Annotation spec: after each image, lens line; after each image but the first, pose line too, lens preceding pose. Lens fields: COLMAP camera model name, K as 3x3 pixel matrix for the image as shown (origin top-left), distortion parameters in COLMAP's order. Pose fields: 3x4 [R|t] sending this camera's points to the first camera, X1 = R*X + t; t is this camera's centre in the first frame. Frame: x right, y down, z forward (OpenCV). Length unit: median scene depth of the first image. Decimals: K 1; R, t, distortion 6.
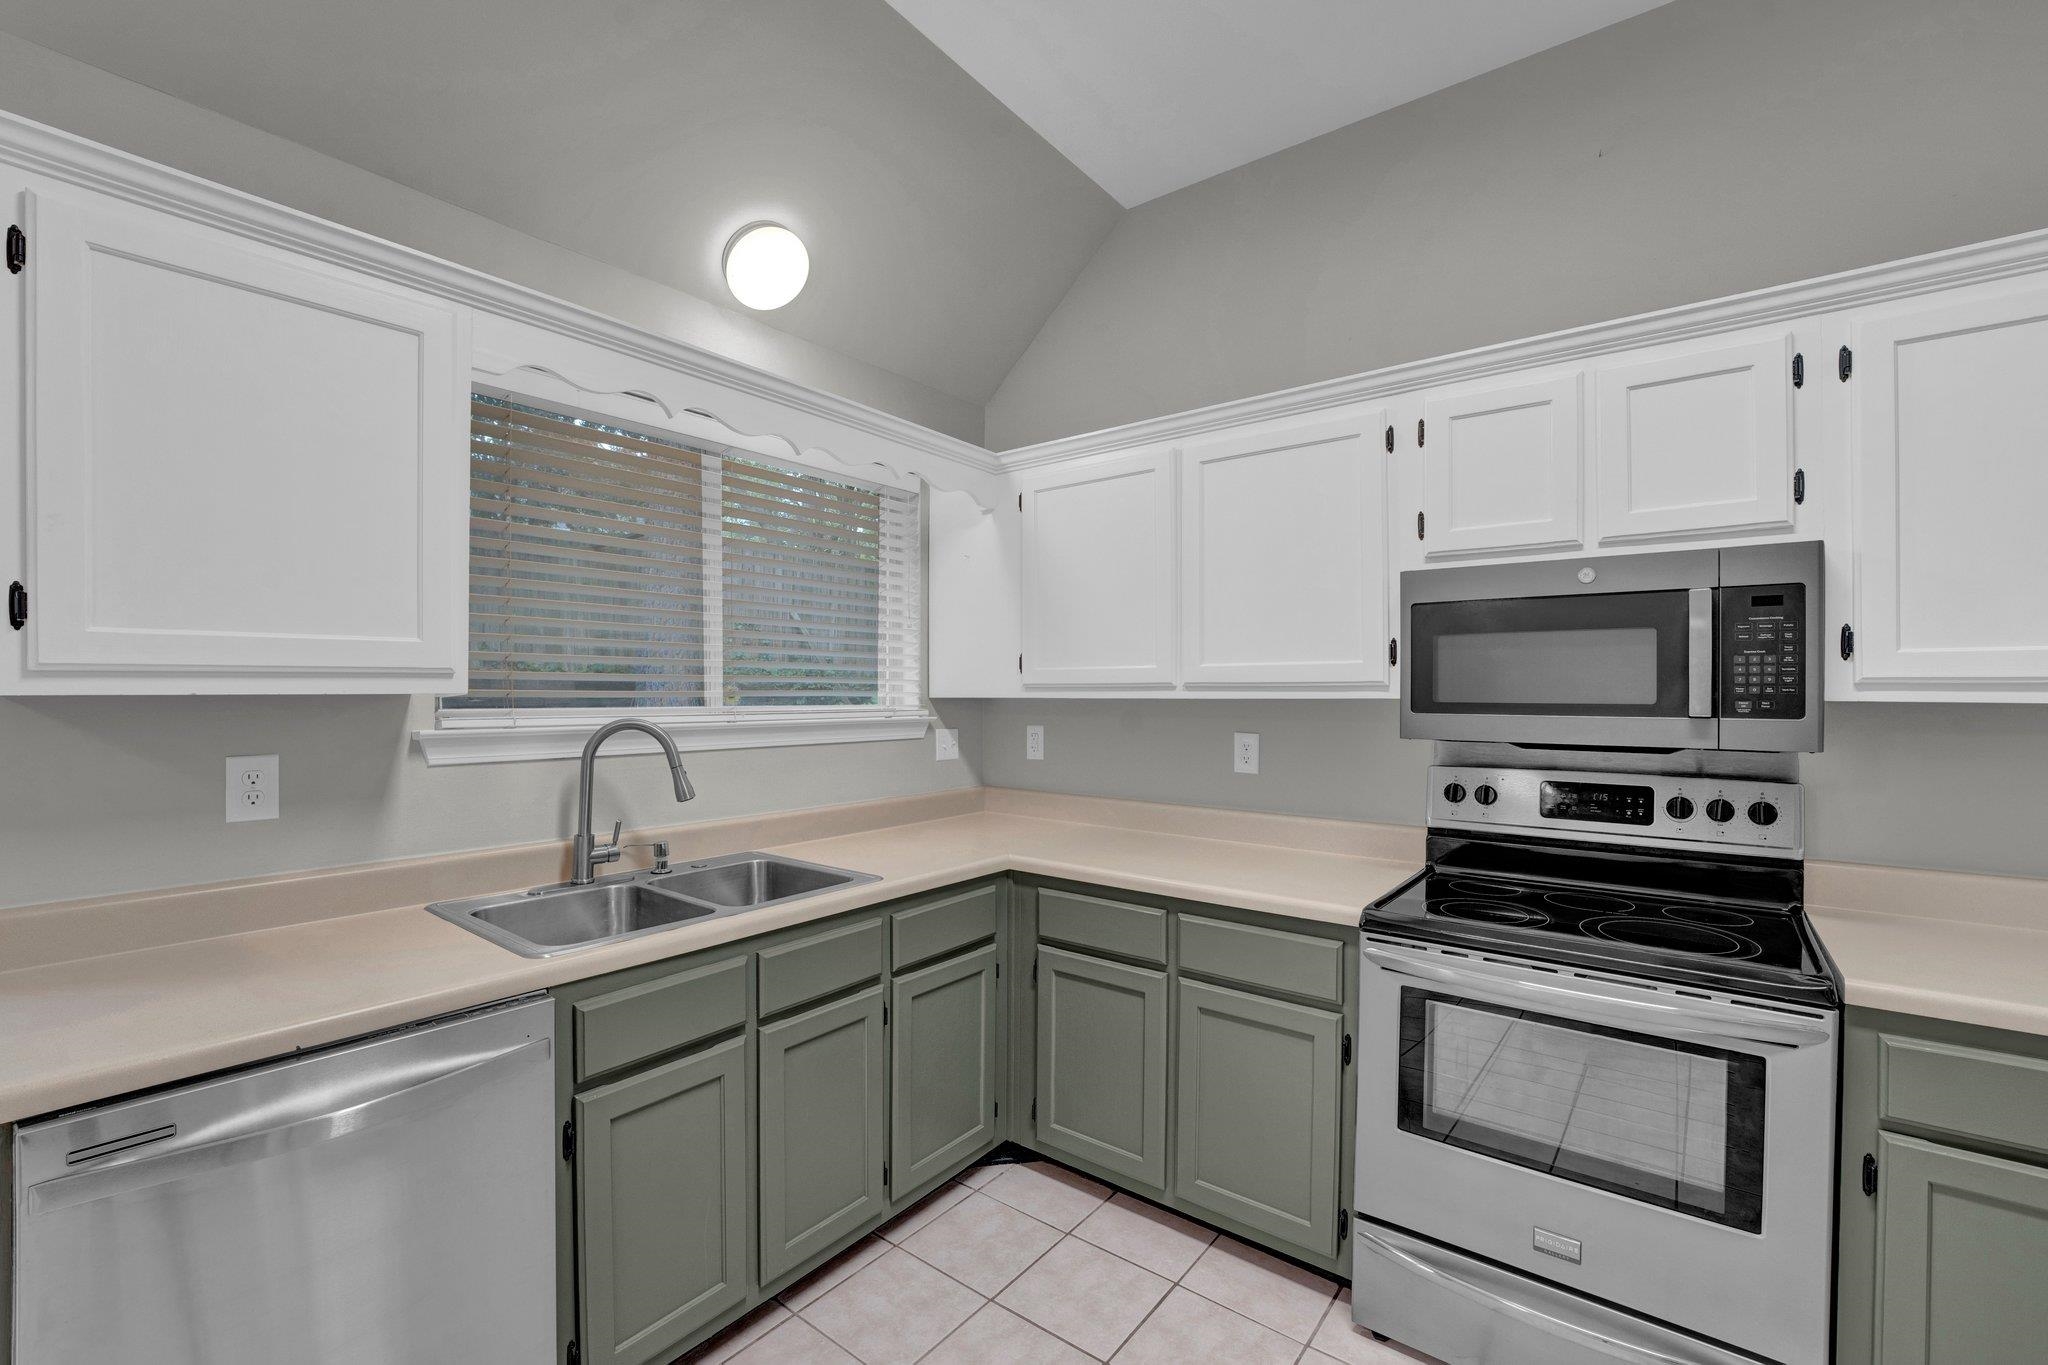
lens RADIAL K [[862.3, 0, 1025.1], [0, 862.3, 688.5], [0, 0, 1]] dist [-0.024558, 0.002280]
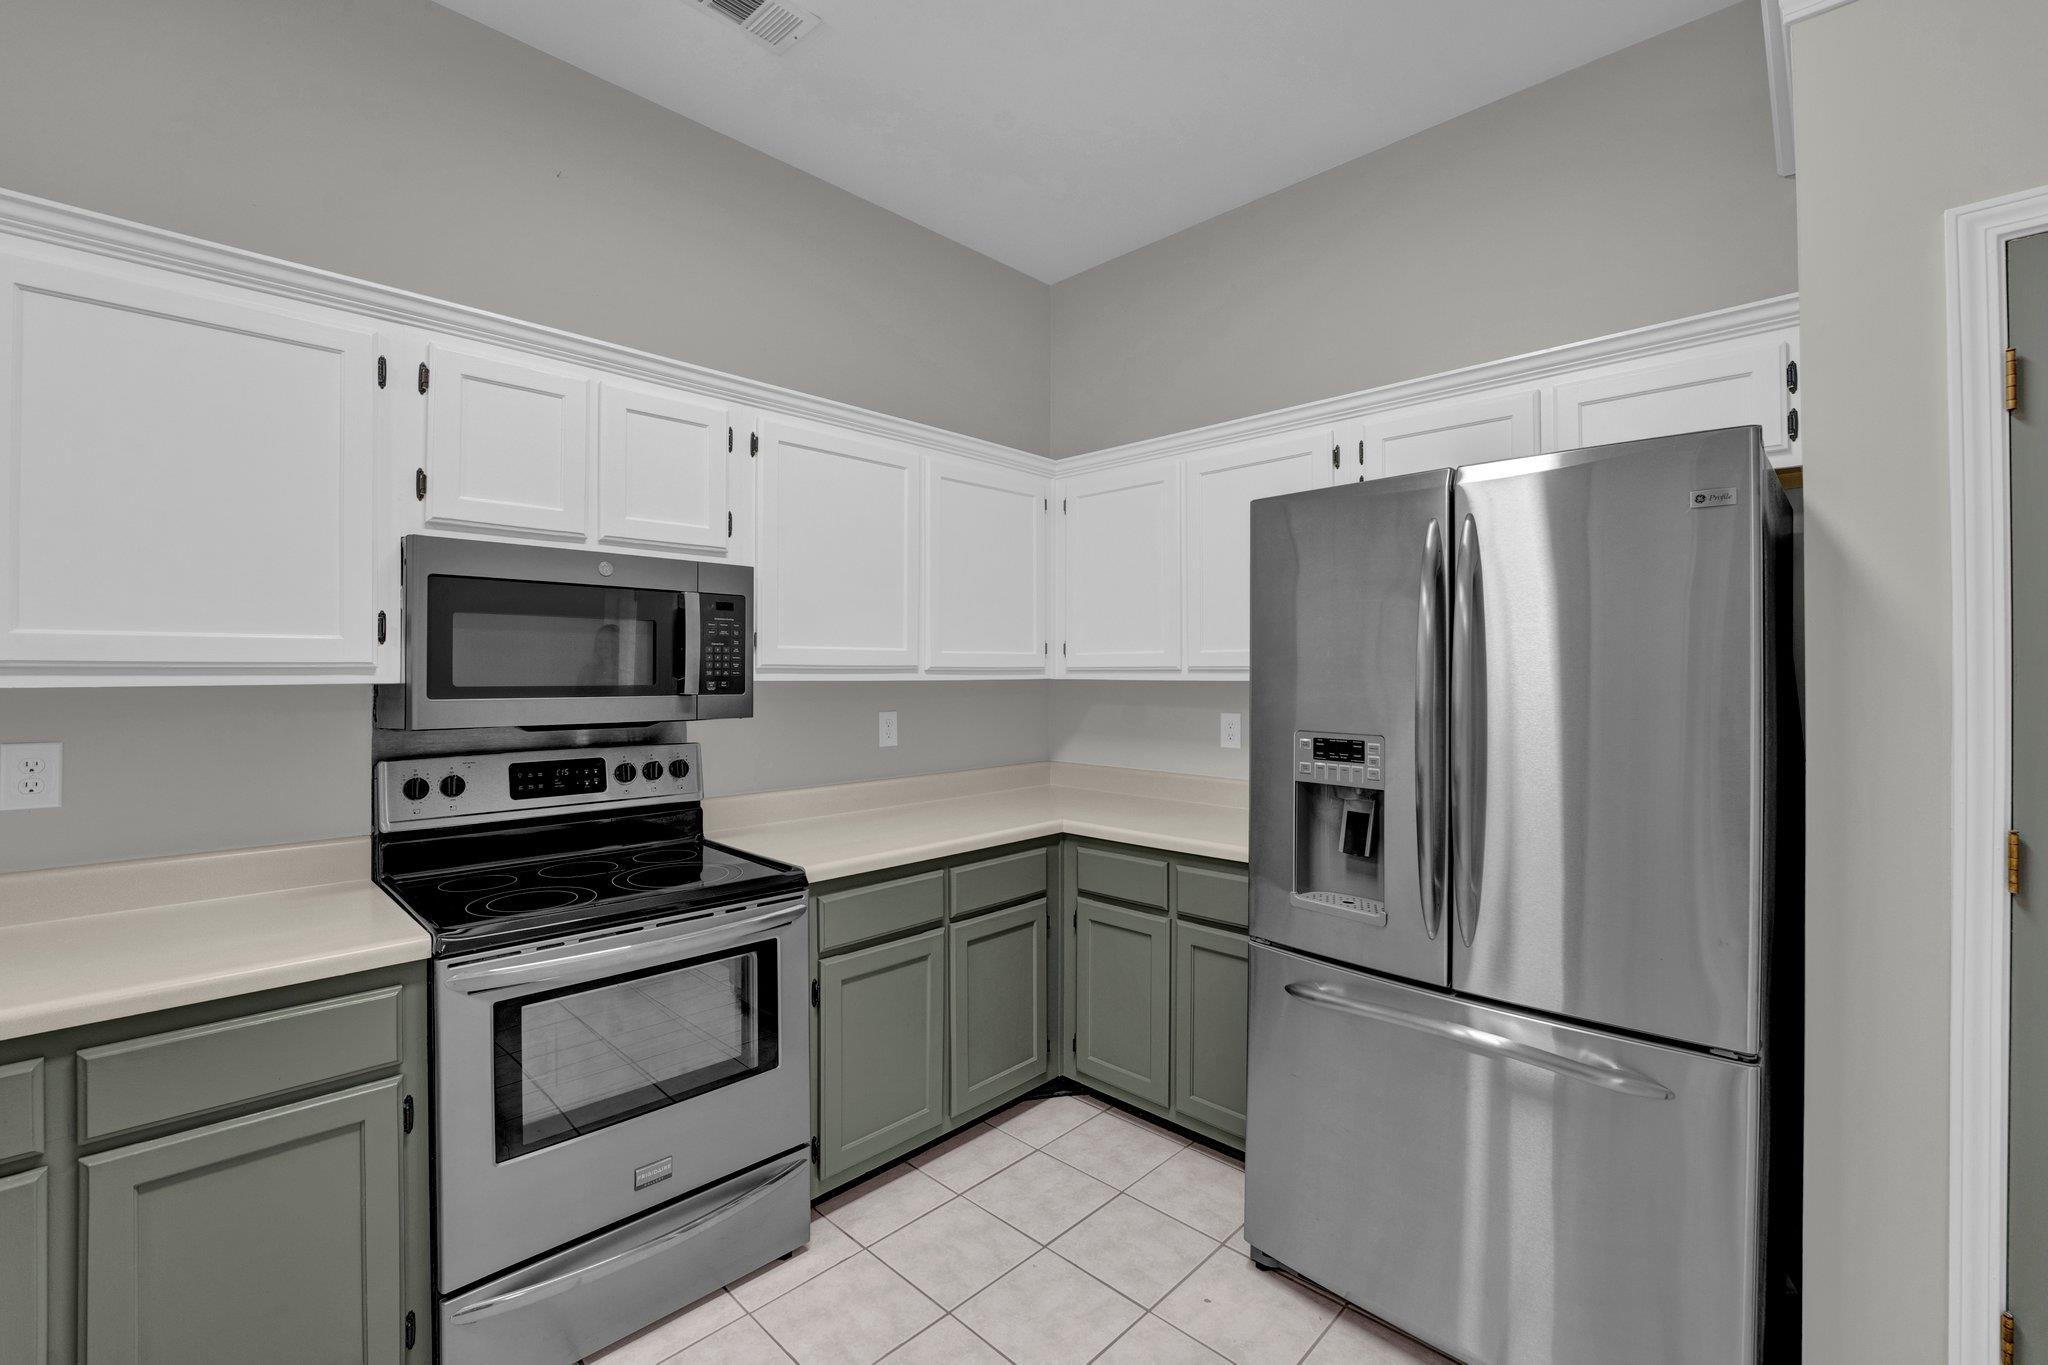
lens RADIAL K [[862.3, 0, 1055.7], [0, 862.3, 657.9], [0, 0, 1]] dist [-0.024558, 0.002280]
pose [[0.090004, 0.016997, 0.995796, -0.368244], [-0.001233, 0.999856, -0.016954, 0.000384], [-0.995941, 0.000298, 0.090012, 0.308531]]
